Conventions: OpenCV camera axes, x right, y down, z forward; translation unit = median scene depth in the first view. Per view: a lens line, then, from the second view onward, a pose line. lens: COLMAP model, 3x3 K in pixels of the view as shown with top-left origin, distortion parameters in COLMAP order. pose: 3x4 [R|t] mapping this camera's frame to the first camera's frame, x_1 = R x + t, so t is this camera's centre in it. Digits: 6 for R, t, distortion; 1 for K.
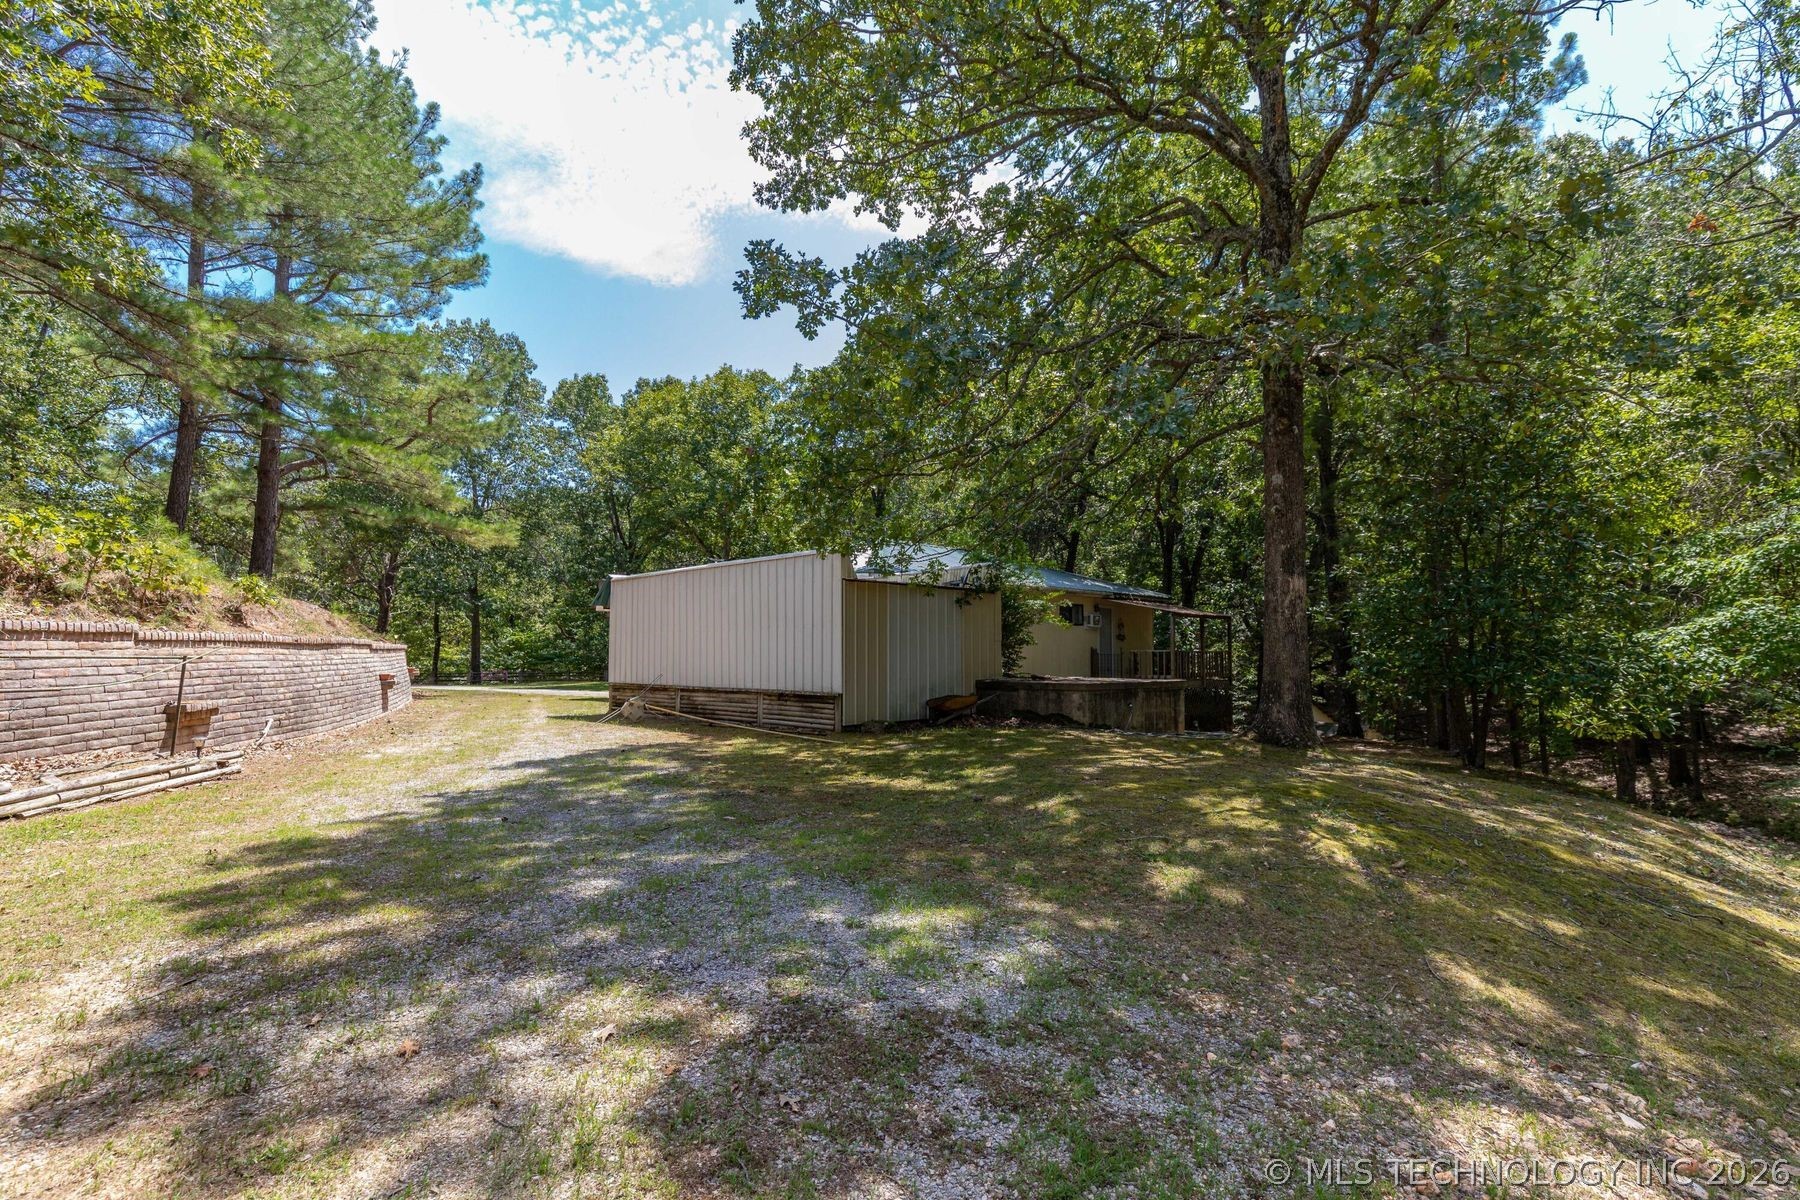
lens RADIAL K [[829.8, 0, 908.4], [0, 829.8, 587.3], [0, 0, 1]] dist [0.014868, -0.001080]
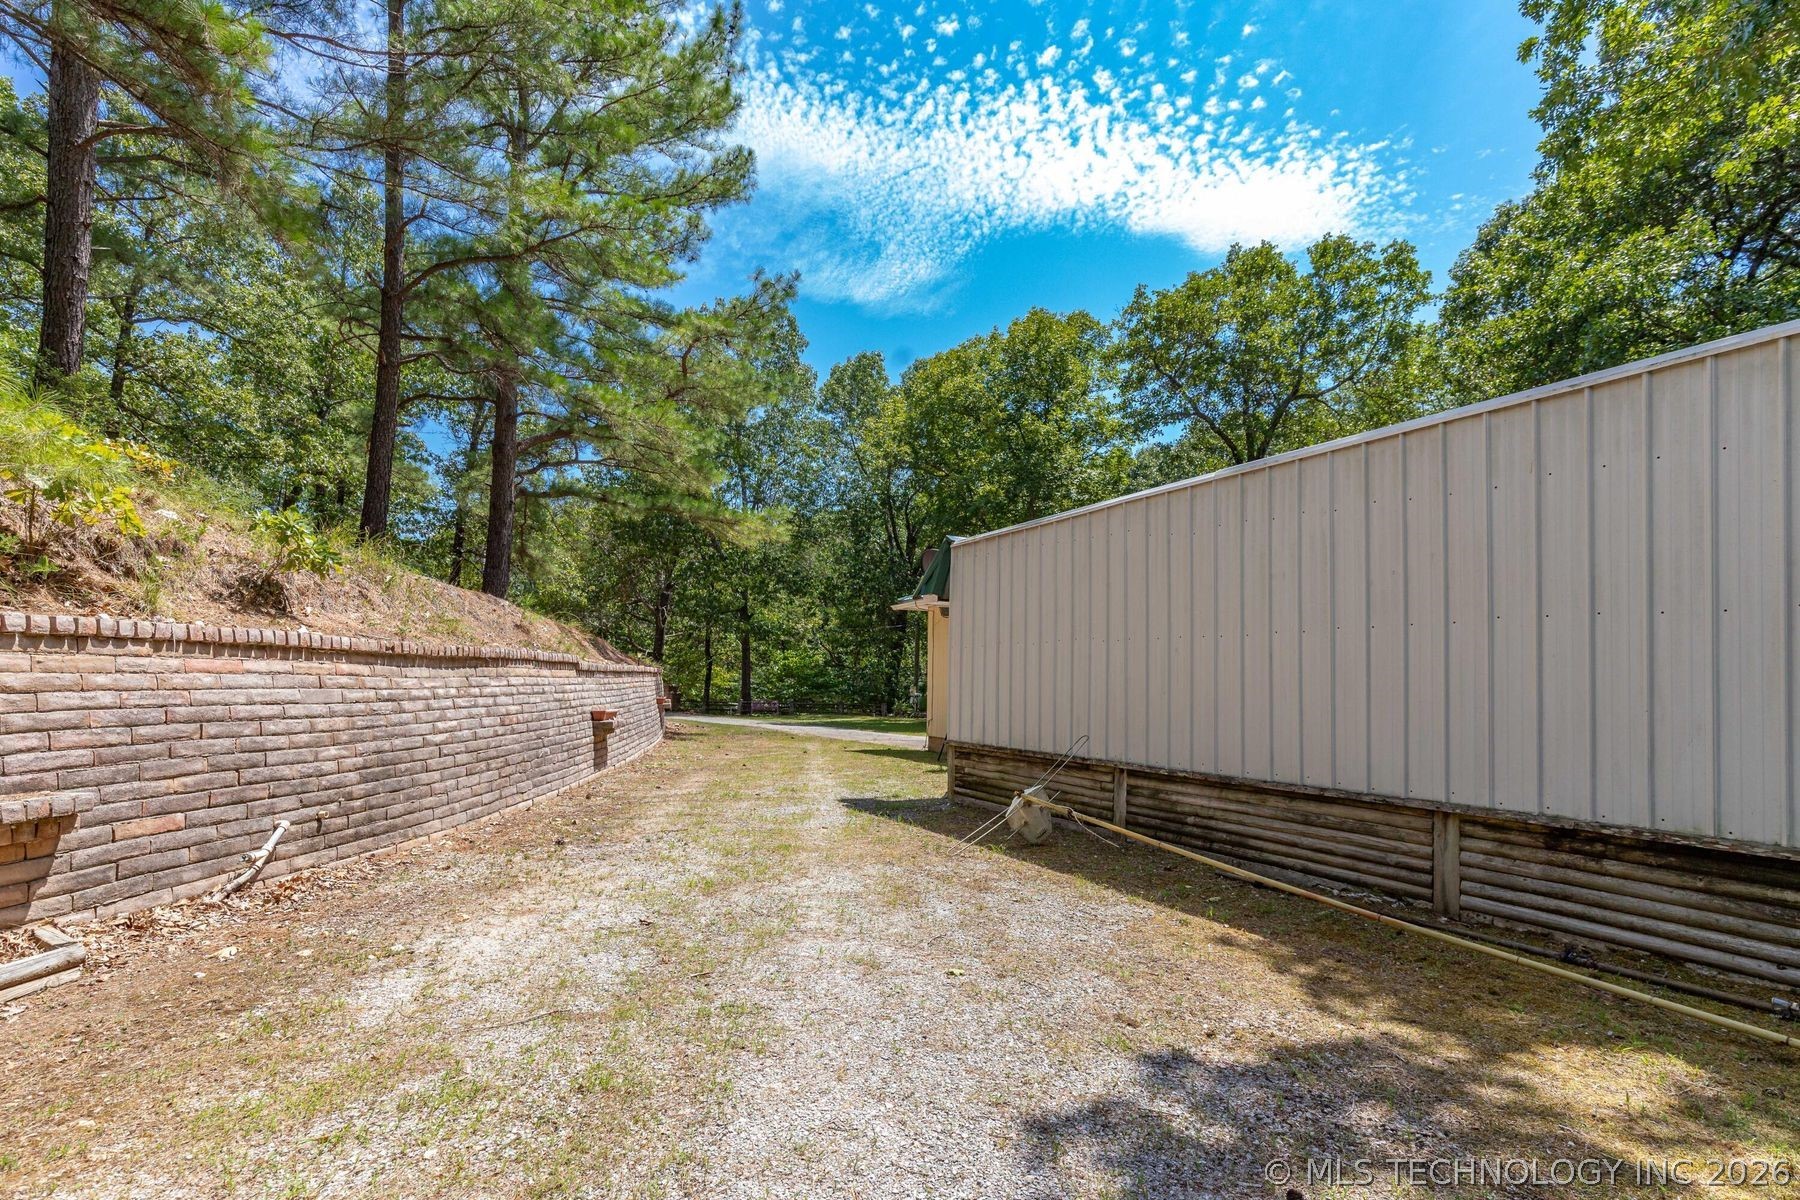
lens RADIAL K [[829.8, 0, 895.3], [0, 829.8, 610.6], [0, 0, 1]] dist [0.014868, -0.001080]
pose [[0.952459, -0.007129, -0.304582, -0.219530], [0.003890, 0.999929, -0.011240, 0.036106], [0.304641, 0.009521, 0.952420, 0.463188]]
